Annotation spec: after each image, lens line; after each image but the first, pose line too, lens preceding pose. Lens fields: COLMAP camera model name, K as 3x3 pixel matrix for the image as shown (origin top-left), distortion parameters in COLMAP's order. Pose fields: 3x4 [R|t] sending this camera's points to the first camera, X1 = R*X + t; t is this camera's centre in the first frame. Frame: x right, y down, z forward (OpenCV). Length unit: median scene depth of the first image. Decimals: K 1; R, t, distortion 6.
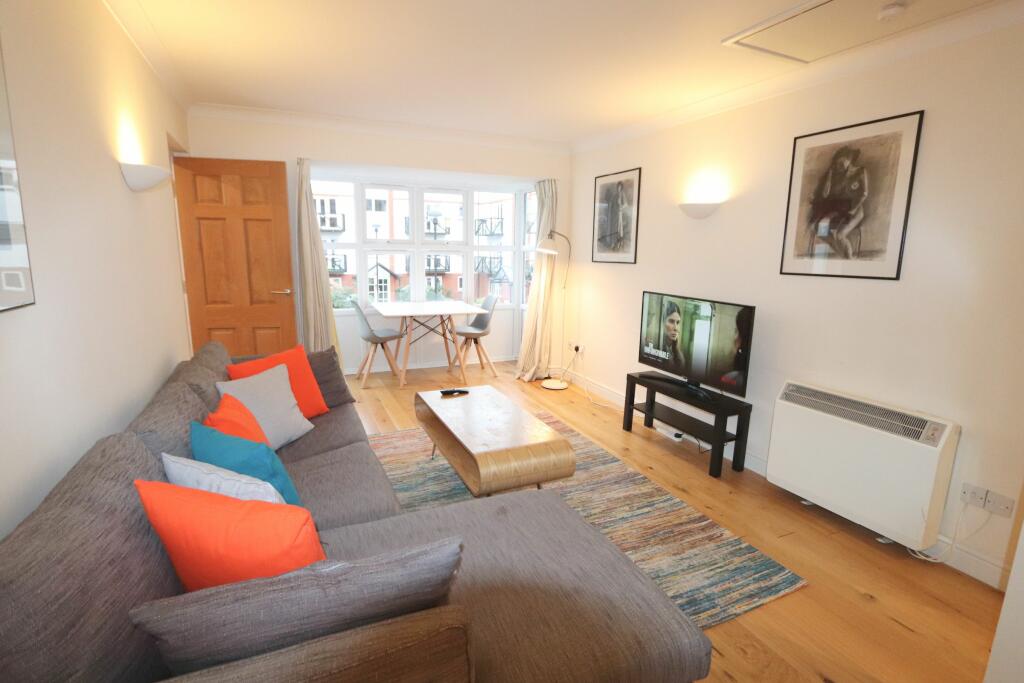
lens RADIAL K [[488.6, 0, 506.9], [0, 488.6, 345.7], [0, 0, 1]] dist [-0.012326, -0.000753]
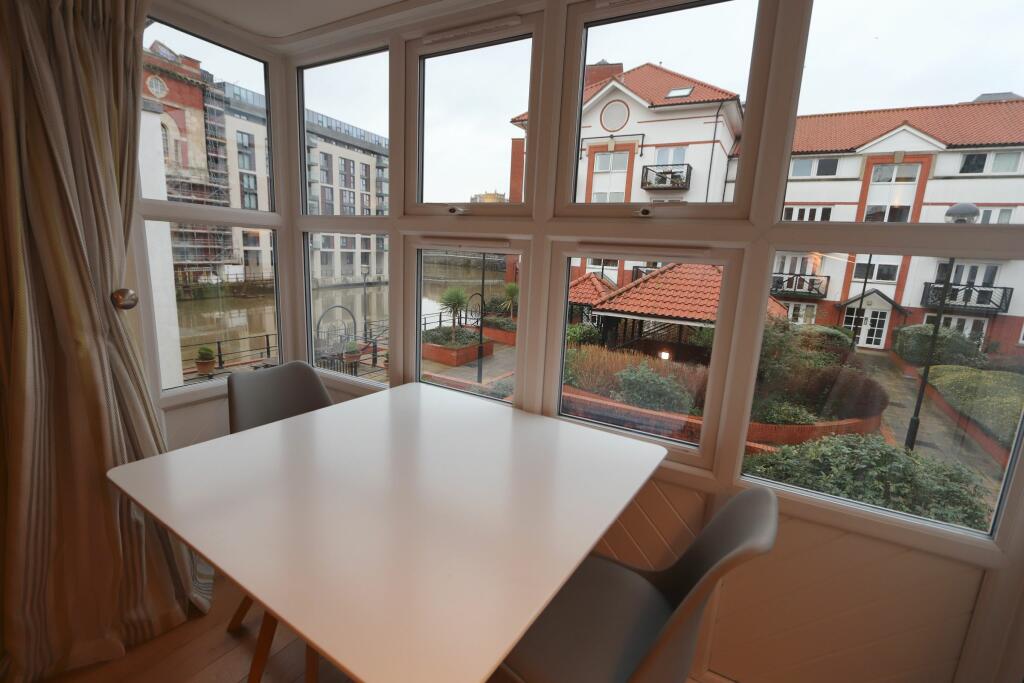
lens RADIAL K [[473.8, 0, 508.9], [0, 473.8, 345.0], [0, 0, 1]] dist [-0.012416, 0.000187]
pose [[0.576093, 0.173927, -0.798665, 0.046906], [-0.199706, 0.977437, 0.068807, -0.195279], [0.792612, 0.119859, 0.597829, 1.063041]]
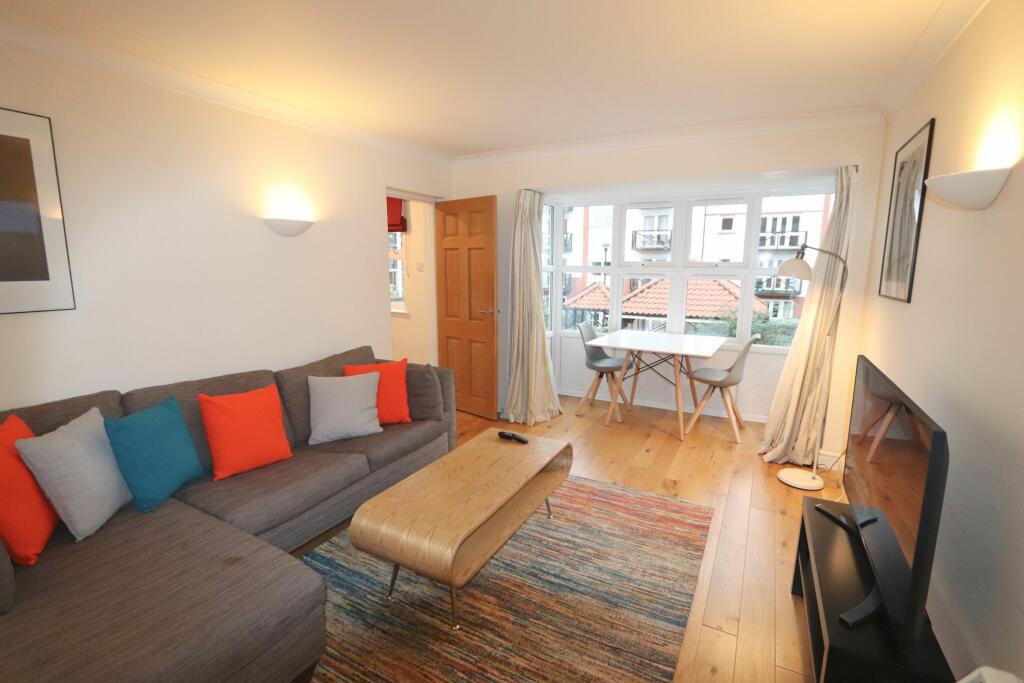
lens RADIAL K [[473.8, 0, 508.9], [0, 473.8, 345.0], [0, 0, 1]] dist [-0.012416, 0.000187]
pose [[0.603498, 0.121733, -0.788017, 0.398142], [-0.150348, 0.987923, 0.037471, -0.074342], [0.783061, 0.095863, 0.614512, 0.339620]]
